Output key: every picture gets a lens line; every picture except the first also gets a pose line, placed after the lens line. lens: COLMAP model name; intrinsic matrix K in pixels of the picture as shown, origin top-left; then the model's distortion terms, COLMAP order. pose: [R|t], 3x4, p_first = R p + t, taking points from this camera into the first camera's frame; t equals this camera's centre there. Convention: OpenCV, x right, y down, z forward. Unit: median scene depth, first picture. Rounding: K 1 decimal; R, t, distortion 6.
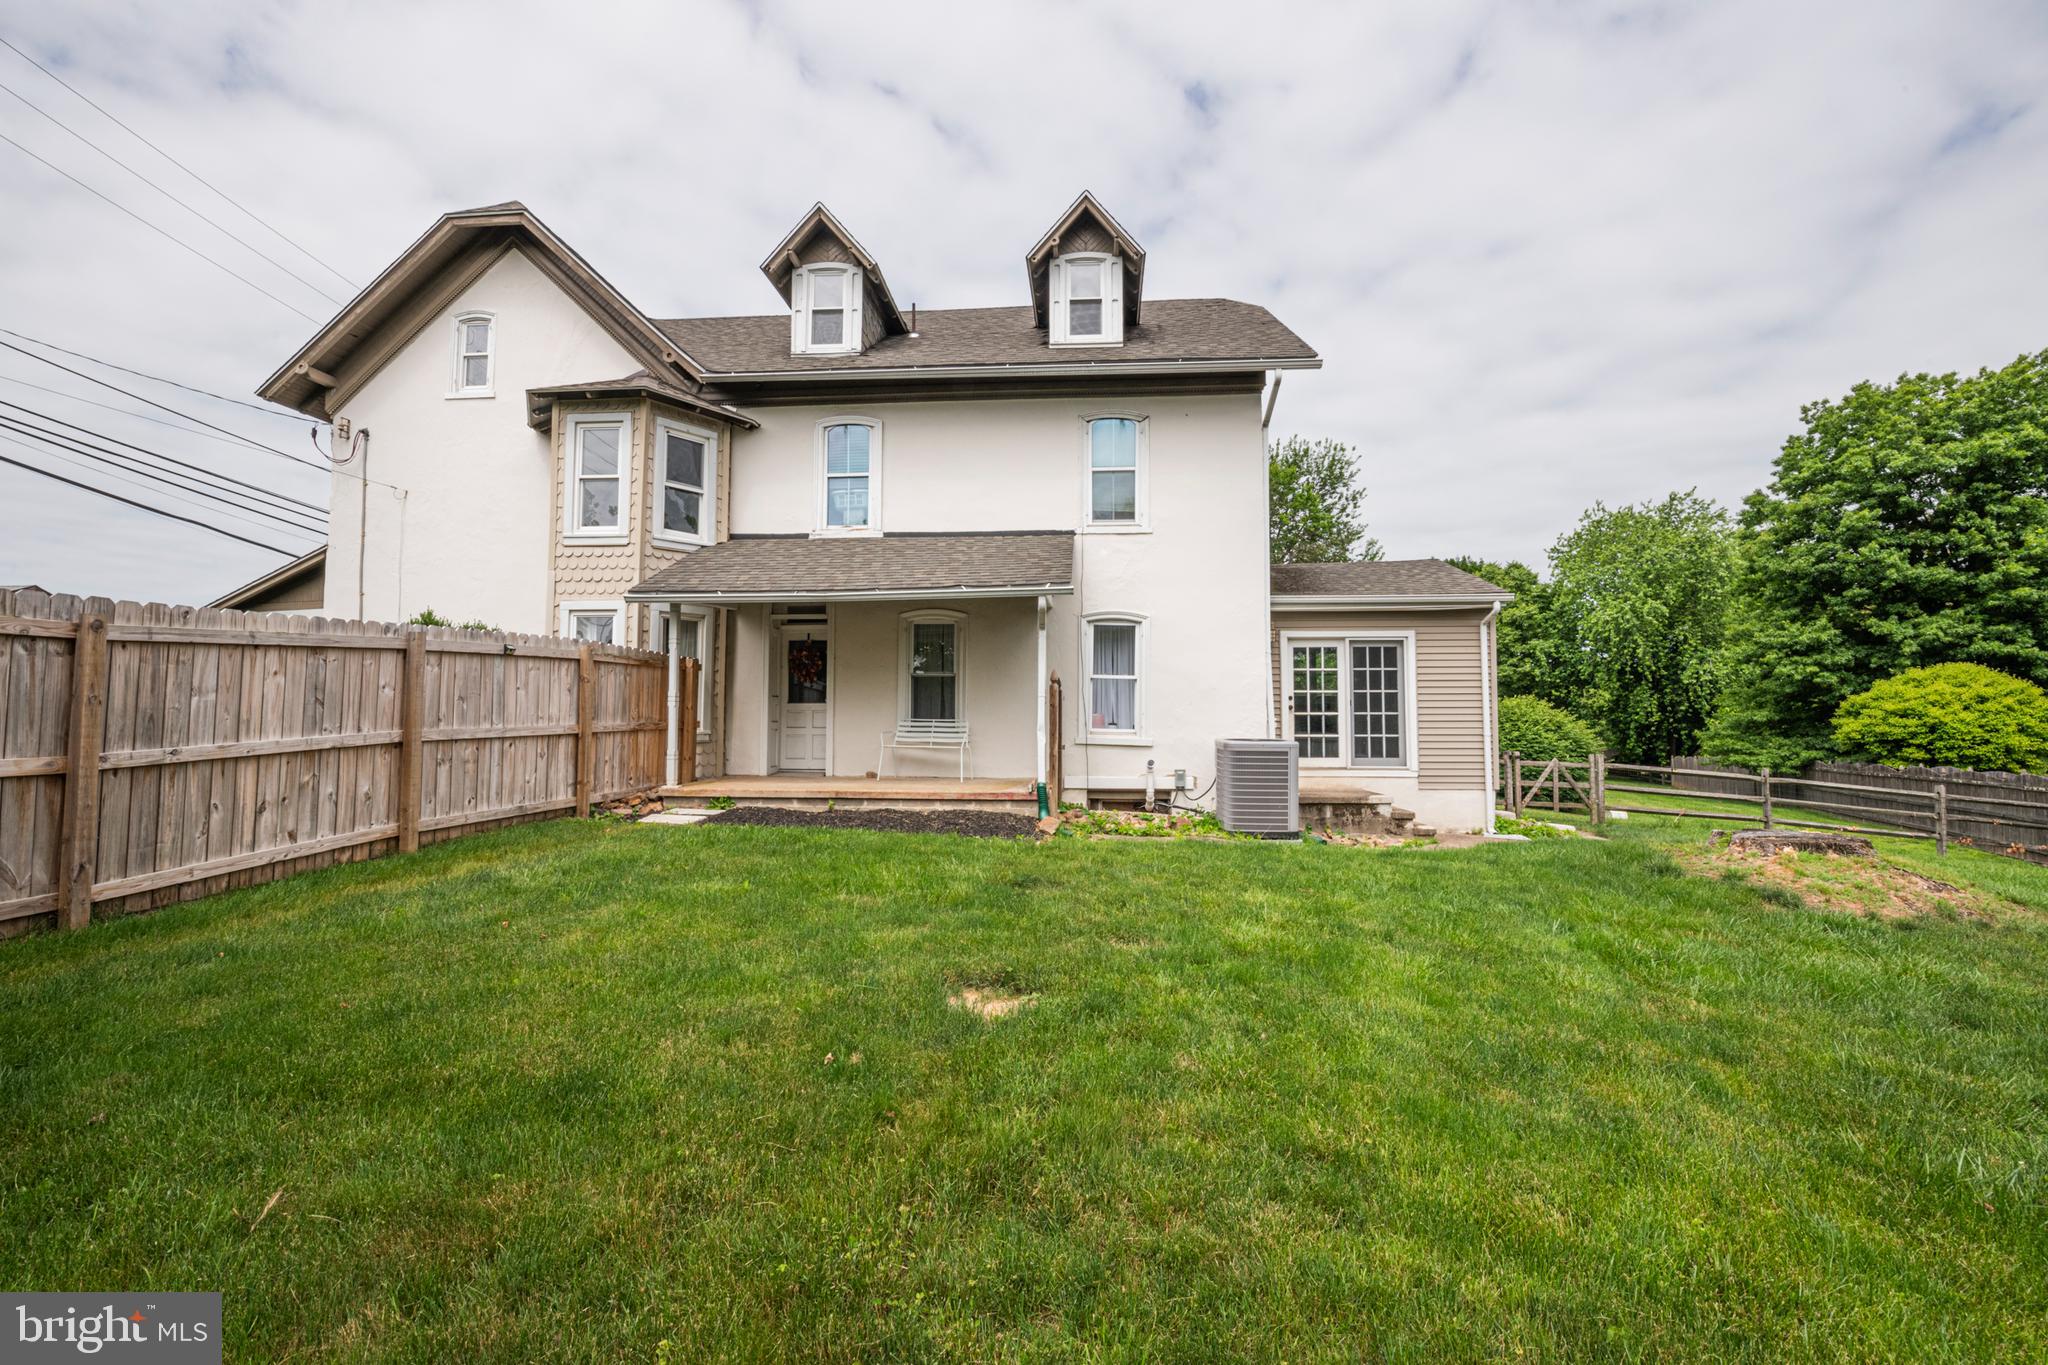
lens RADIAL K [[853.2, 0, 1036.9], [0, 853.2, 684.5], [0, 0, 1]] dist [-0.021331, -0.001036]
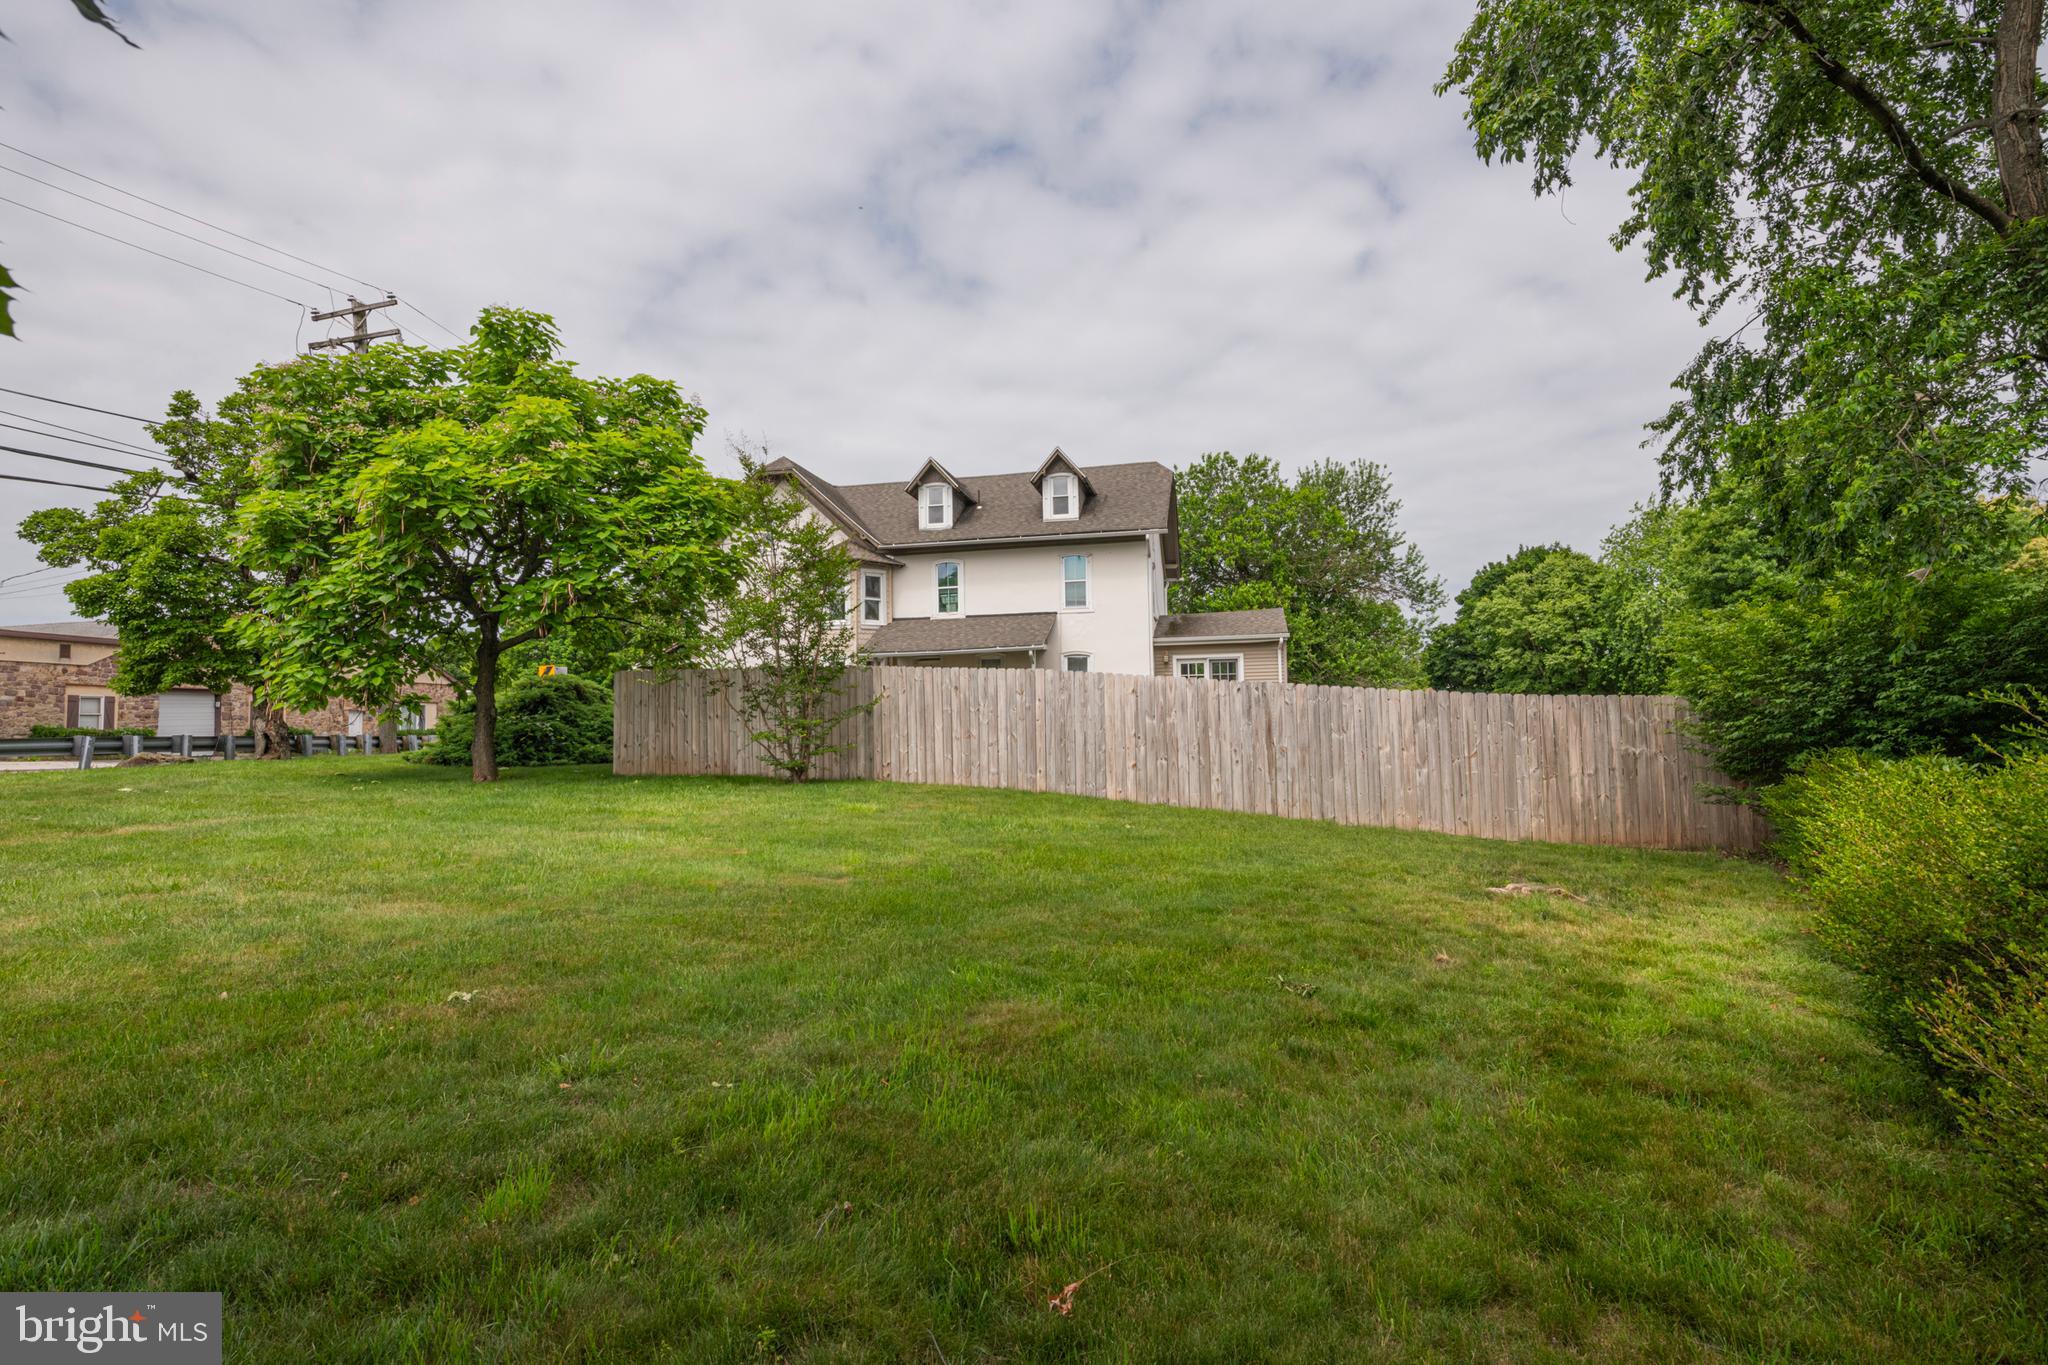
lens RADIAL K [[957.5, 0, 1027.3], [0, 957.5, 685.4], [0, 0, 1]] dist [0.000124, -0.014917]
pose [[0.989670, -0.025389, -0.141095, 0.291959], [0.025896, 0.999663, 0.001756, -0.009220], [0.141003, -0.005391, 0.989994, -1.280517]]
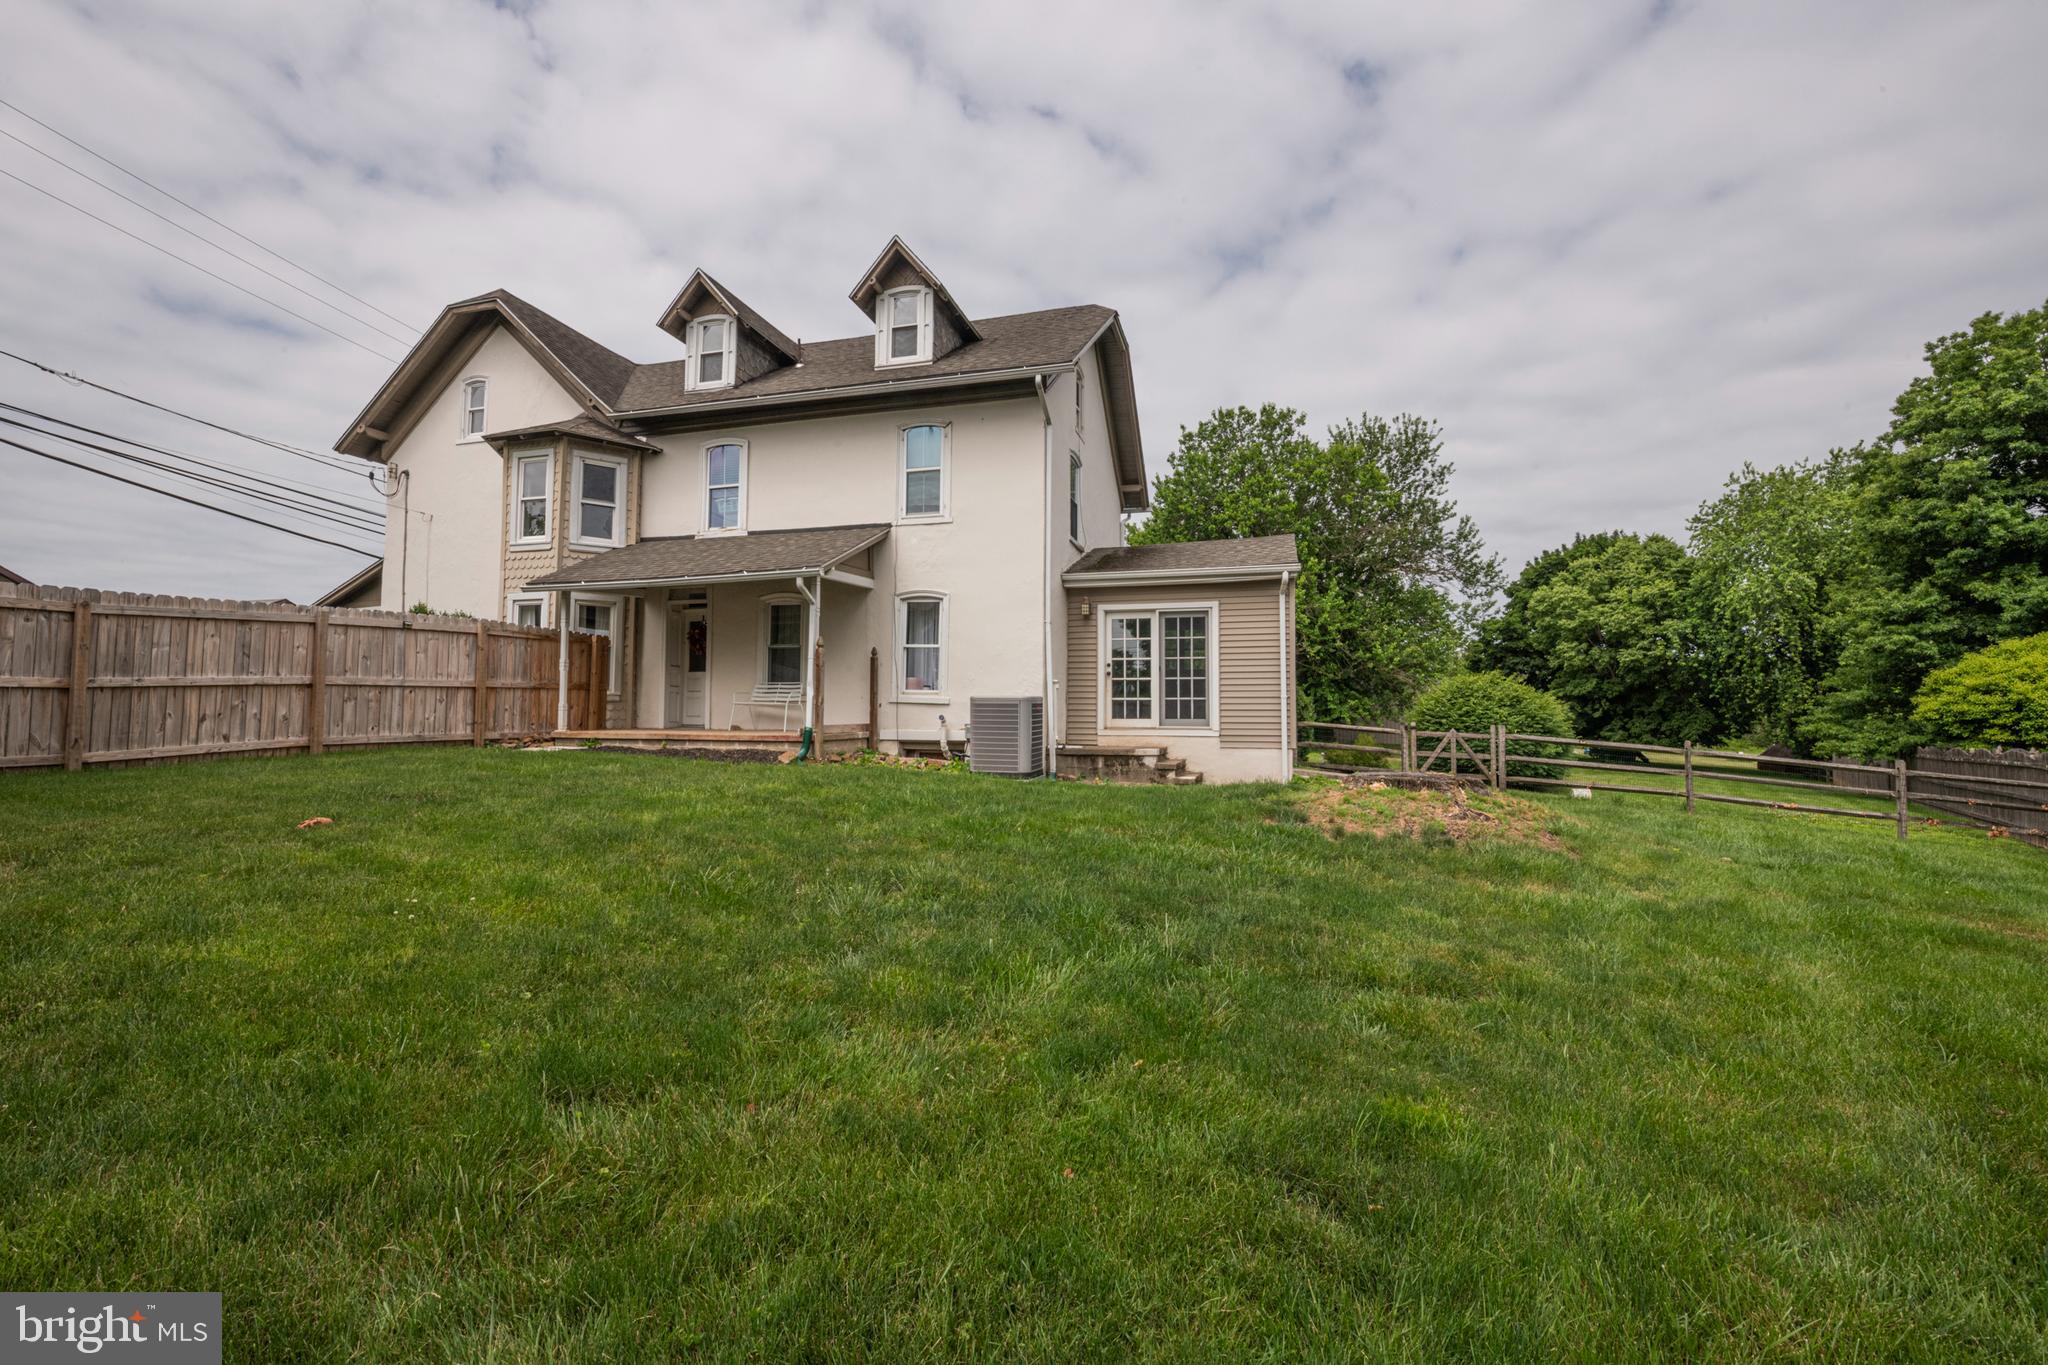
lens RADIAL K [[857.1, 0, 1024.0], [0, 857.1, 682.5], [0, 0, 1]] dist [-0.011187, -0.007521]
pose [[0.978110, -0.005659, -0.208011, 0.467096], [0.005946, 0.999982, 0.000759, 0.041169], [0.208003, -0.001979, 0.978126, -0.128171]]
